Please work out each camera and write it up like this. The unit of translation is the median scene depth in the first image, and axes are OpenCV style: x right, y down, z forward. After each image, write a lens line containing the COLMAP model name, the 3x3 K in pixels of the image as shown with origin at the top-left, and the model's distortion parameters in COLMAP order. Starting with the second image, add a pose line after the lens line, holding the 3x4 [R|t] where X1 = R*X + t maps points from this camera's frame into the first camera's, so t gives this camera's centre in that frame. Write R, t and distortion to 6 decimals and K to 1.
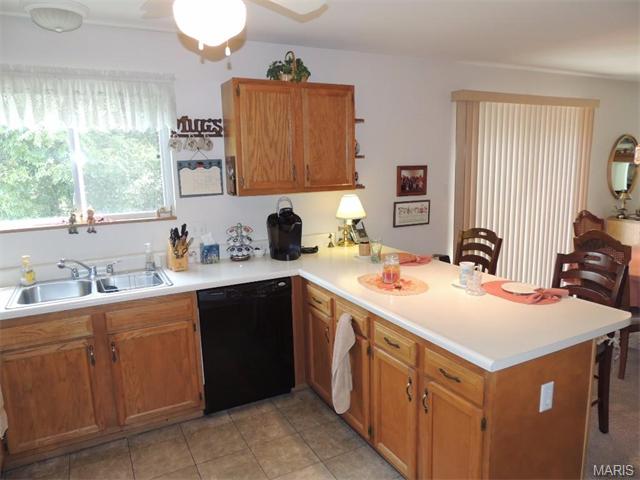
lens RADIAL K [[459.7, 0, 320.0], [0, 459.7, 240.0], [0, 0, 1]] dist [-0.016127, -0.002626]
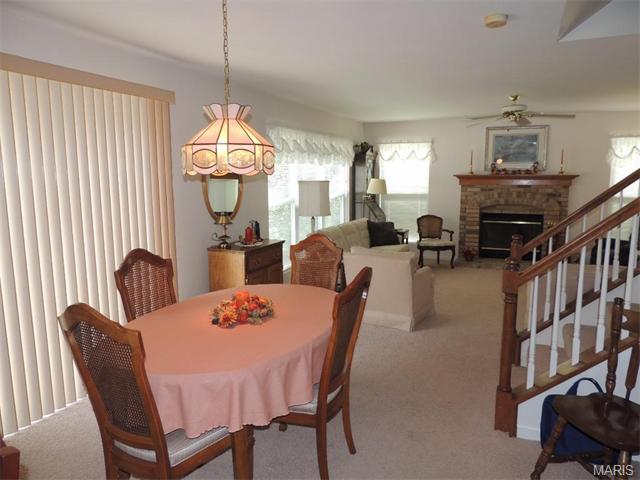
lens RADIAL K [[459.7, 0, 320.0], [0, 459.7, 240.0], [0, 0, 1]] dist [-0.016127, -0.002626]
pose [[0.791395, -0.073374, 0.606886, 0.330346], [0.101767, 0.994730, -0.012442, -0.036911], [-0.602775, 0.071607, 0.794691, 0.282016]]
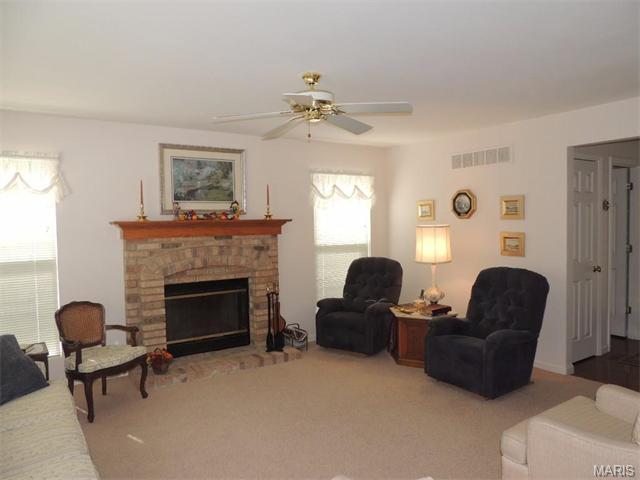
lens RADIAL K [[459.7, 0, 320.0], [0, 459.7, 240.0], [0, 0, 1]] dist [-0.016127, -0.002626]
pose [[-0.086168, -0.016668, 0.996141, 0.776185], [0.202674, 0.978659, 0.033908, -0.147742], [-0.975448, 0.204814, -0.080951, 0.932777]]
